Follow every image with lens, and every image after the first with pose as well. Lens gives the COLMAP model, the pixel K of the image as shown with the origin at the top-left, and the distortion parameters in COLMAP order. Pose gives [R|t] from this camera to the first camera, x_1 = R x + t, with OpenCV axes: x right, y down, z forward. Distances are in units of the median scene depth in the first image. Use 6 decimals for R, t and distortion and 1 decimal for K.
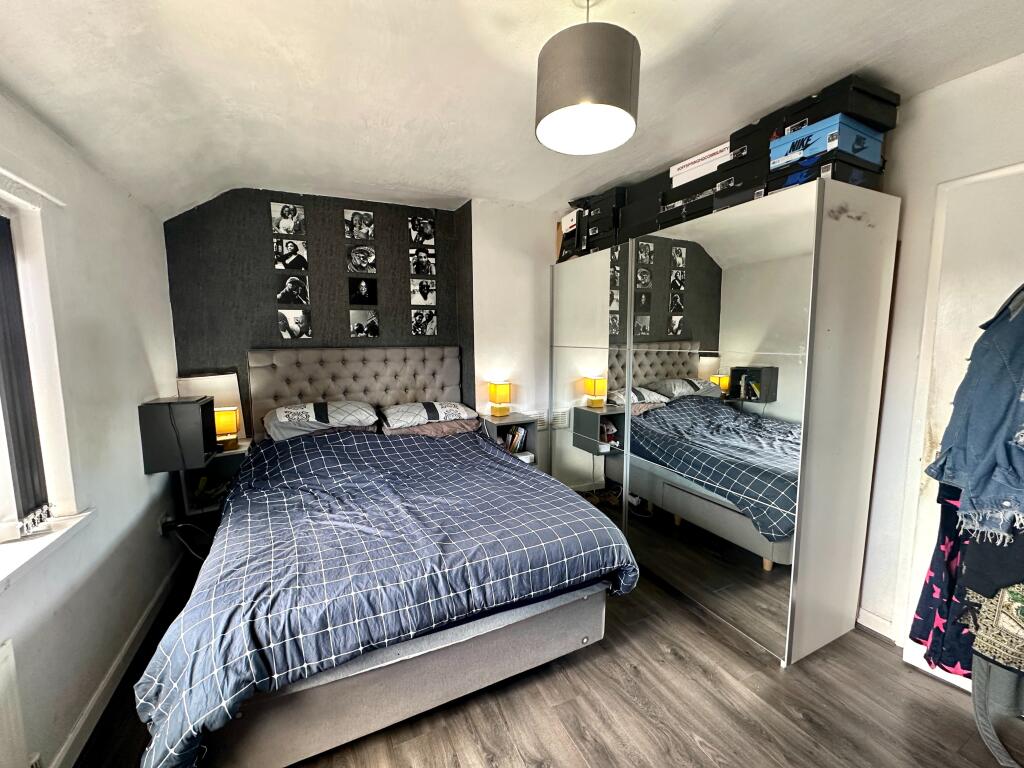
lens RADIAL K [[410.7, 0, 512.0], [0, 410.7, 384.0], [0, 0, 1]] dist [0.000665, -0.000084]
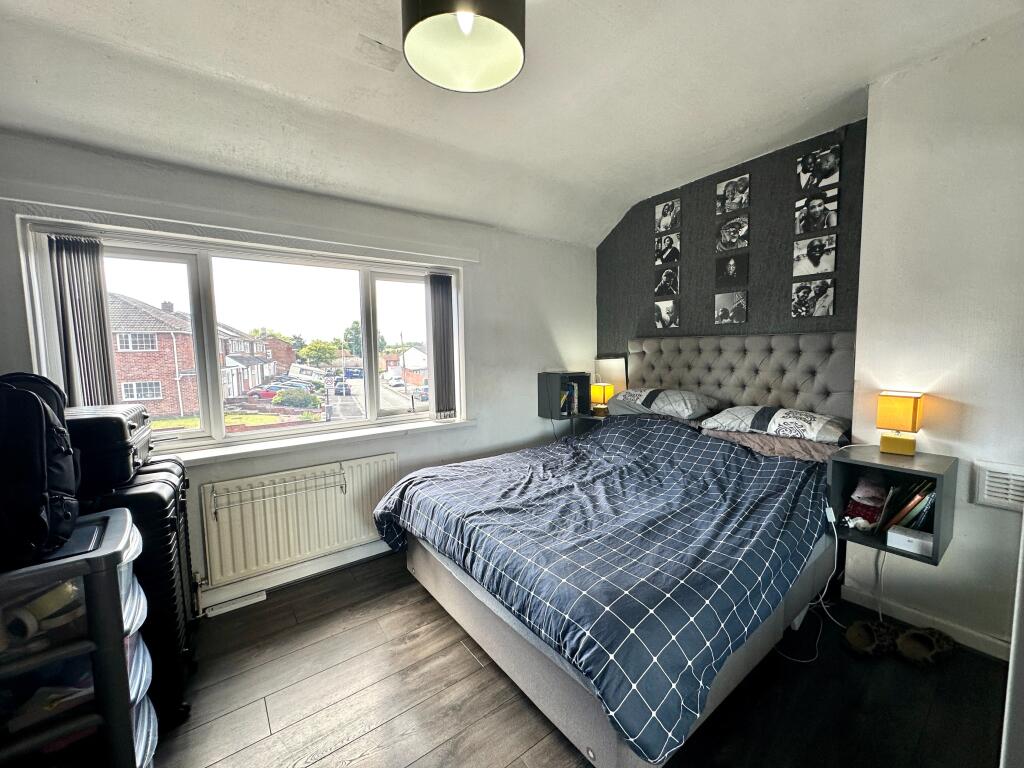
lens RADIAL K [[410.7, 0, 512.0], [0, 410.7, 384.0], [0, 0, 1]] dist [0.000665, -0.000084]
pose [[0.191645, 0.094179, -0.976935, 0.443734], [-0.090675, 0.992827, 0.077924, -0.013321], [0.977267, 0.073650, 0.198810, 0.406329]]
